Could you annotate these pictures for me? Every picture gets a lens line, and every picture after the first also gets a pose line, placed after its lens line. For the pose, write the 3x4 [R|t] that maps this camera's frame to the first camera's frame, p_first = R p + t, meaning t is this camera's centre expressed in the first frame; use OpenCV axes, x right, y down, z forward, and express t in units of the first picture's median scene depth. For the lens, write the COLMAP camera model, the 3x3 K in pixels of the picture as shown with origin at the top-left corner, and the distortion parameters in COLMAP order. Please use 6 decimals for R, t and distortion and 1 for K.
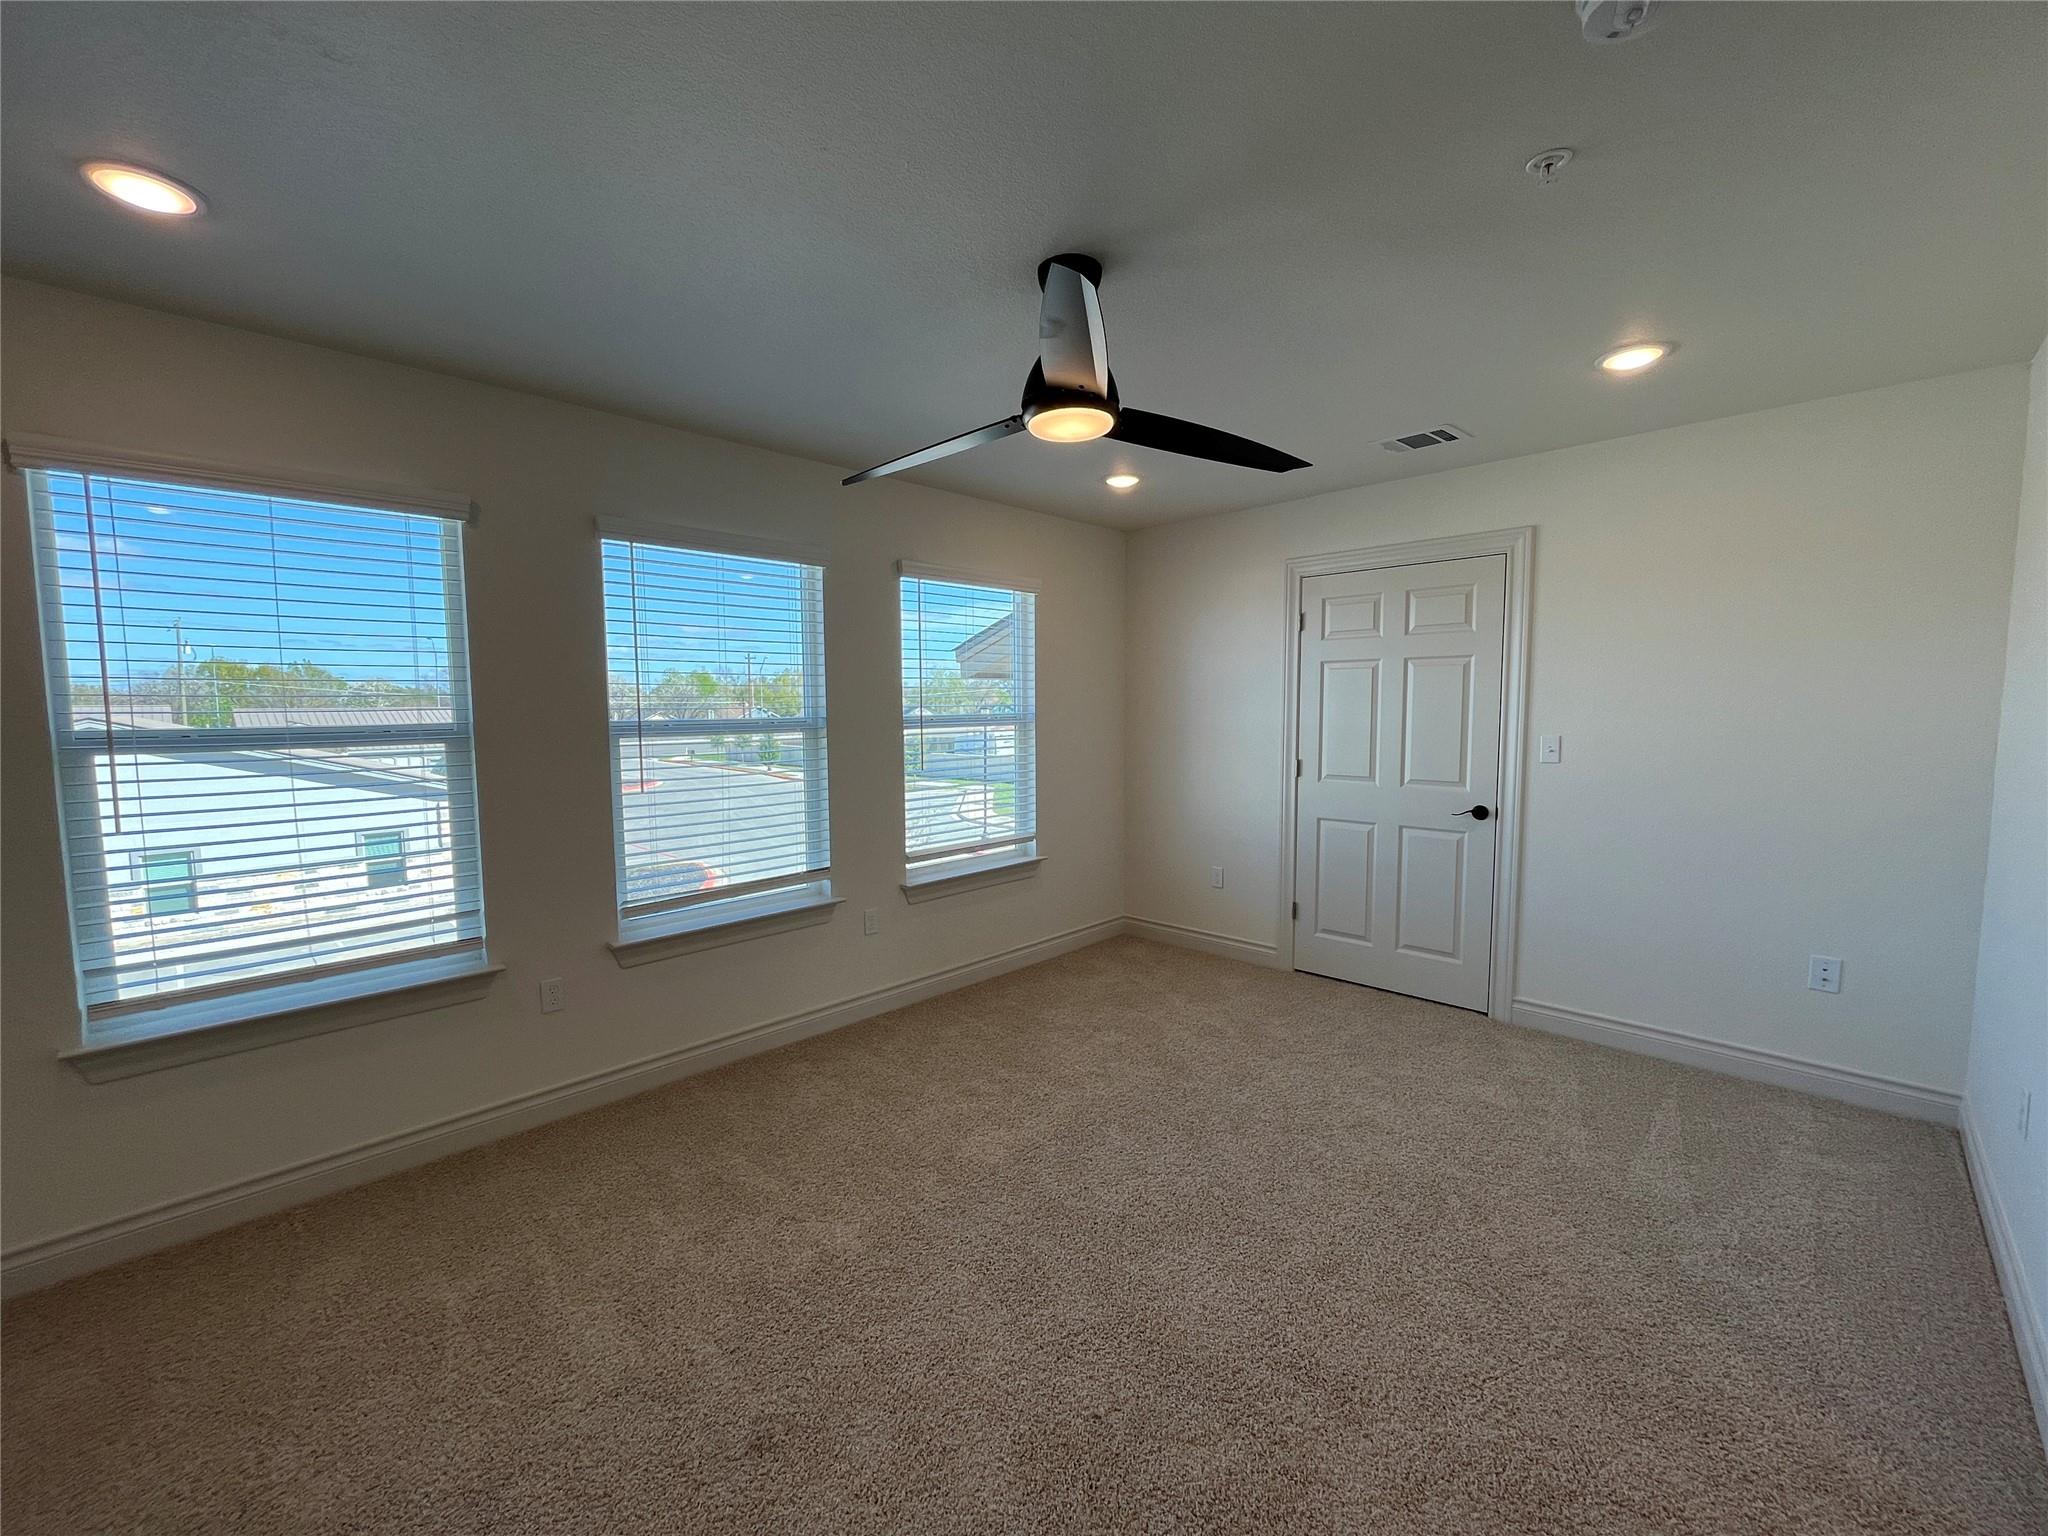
lens RADIAL K [[832.0, 0, 1006.7], [0, 832.0, 774.5], [0, 0, 1]] dist [-0.001665, -0.000050]
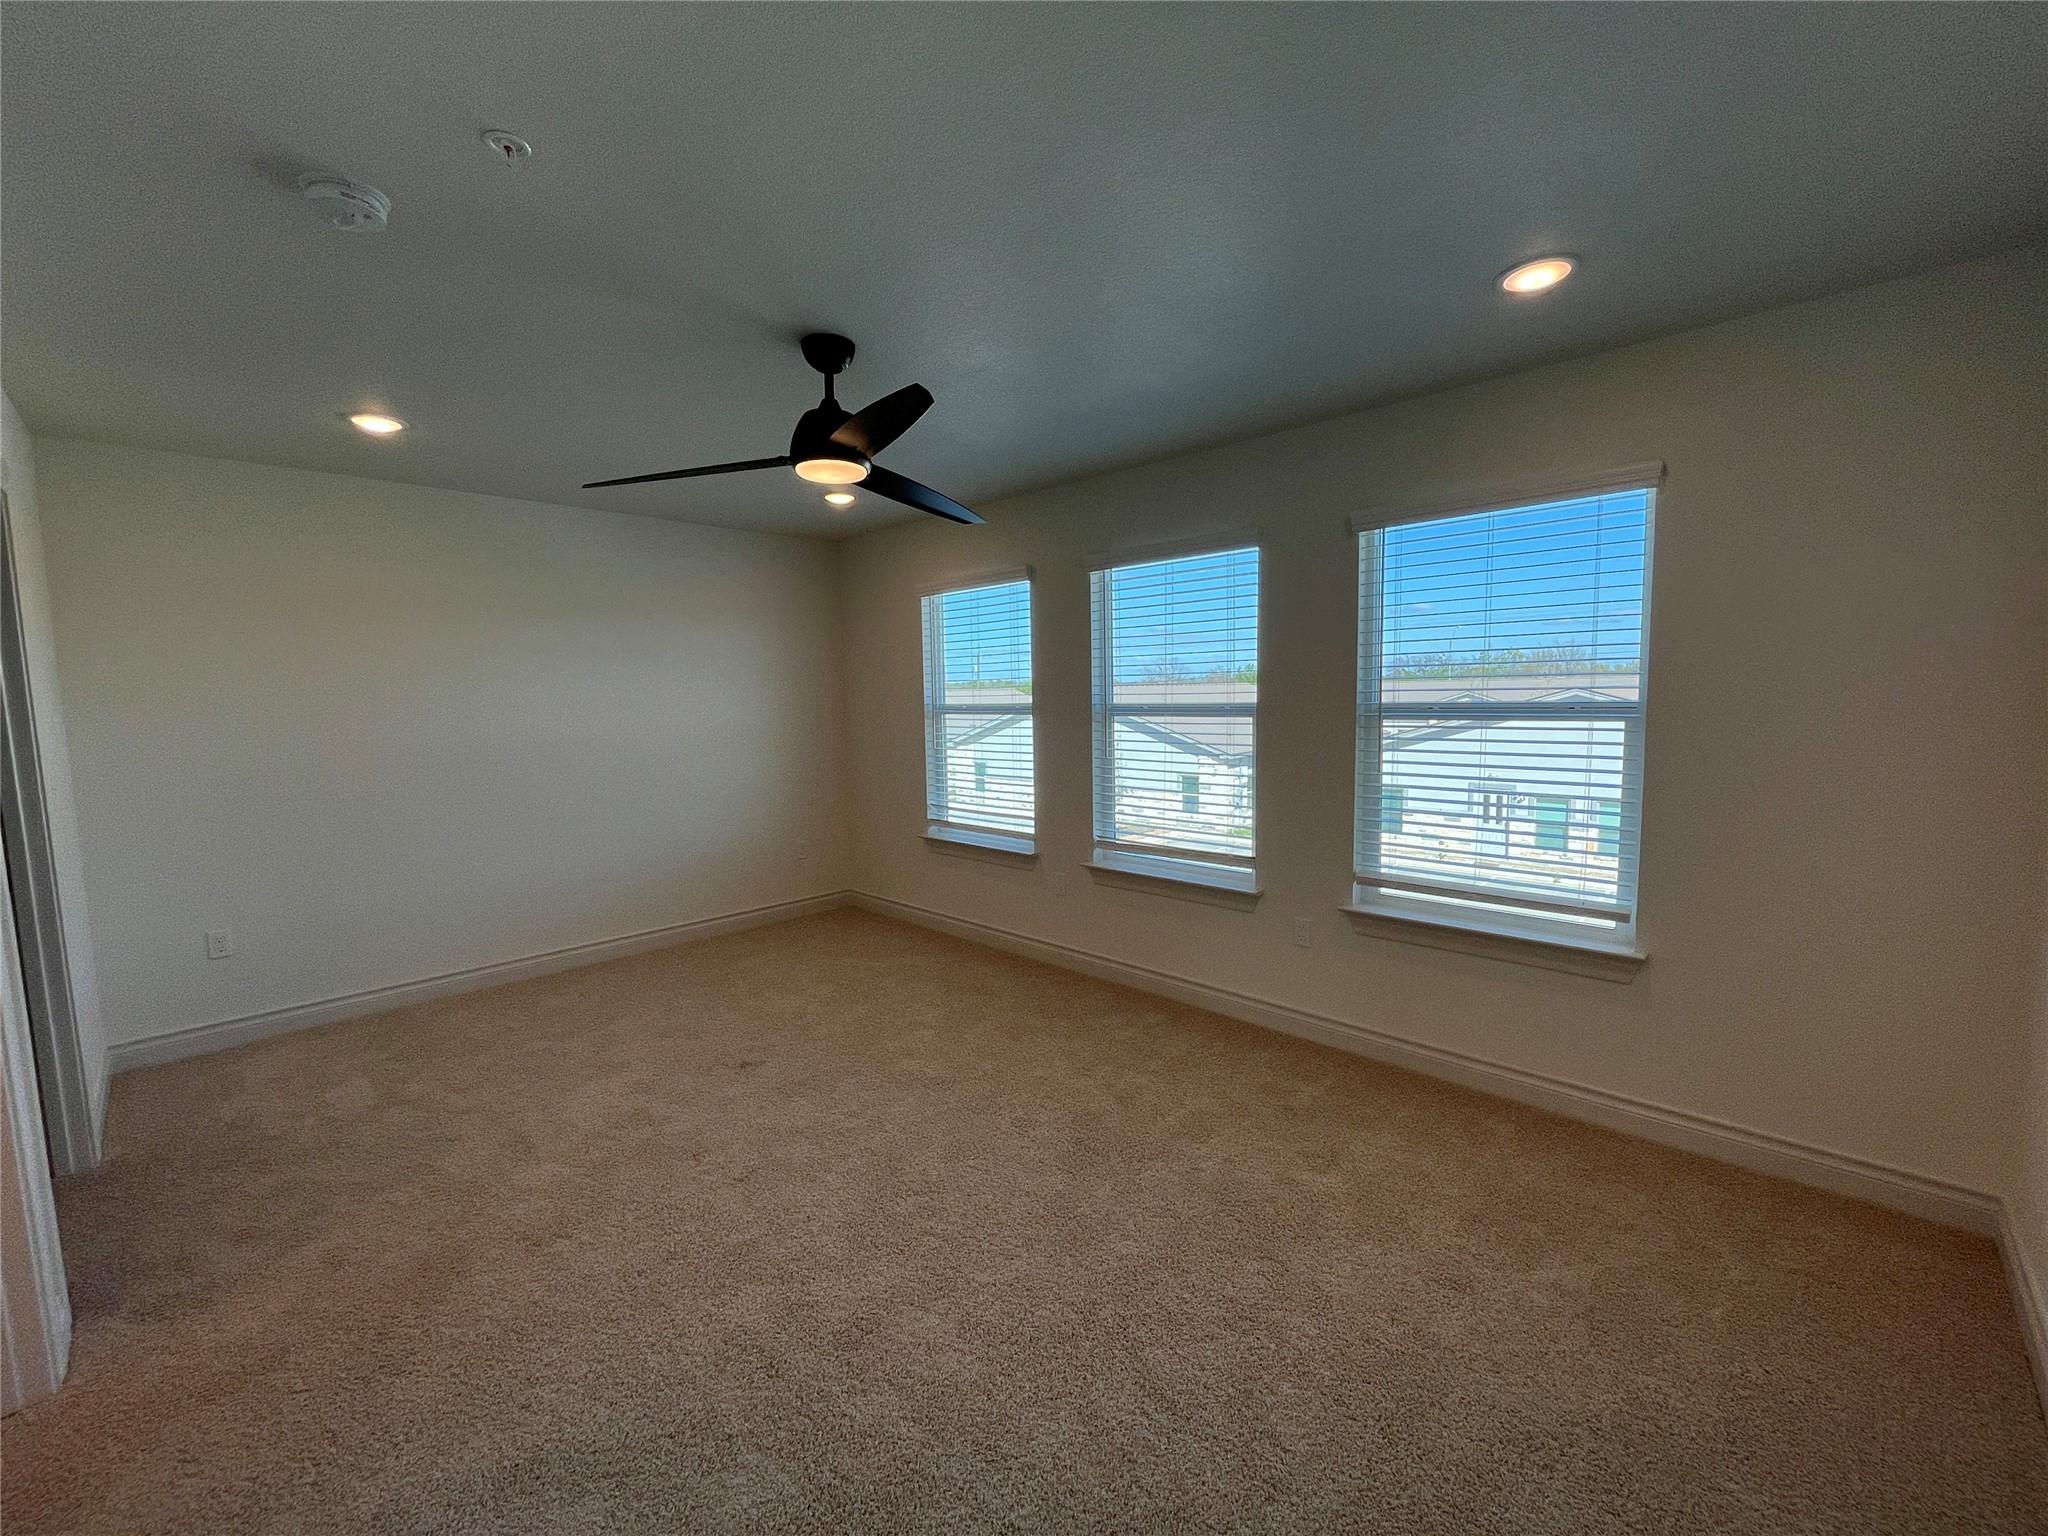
lens RADIAL K [[832.0, 0, 1056.4], [0, 832.0, 777.2], [0, 0, 1]] dist [-0.001665, -0.000050]
pose [[0.015325, 0.104371, -0.994420, 0.650902], [-0.066946, 0.992413, 0.103128, -0.057904], [0.997639, 0.064992, 0.022196, 0.654044]]
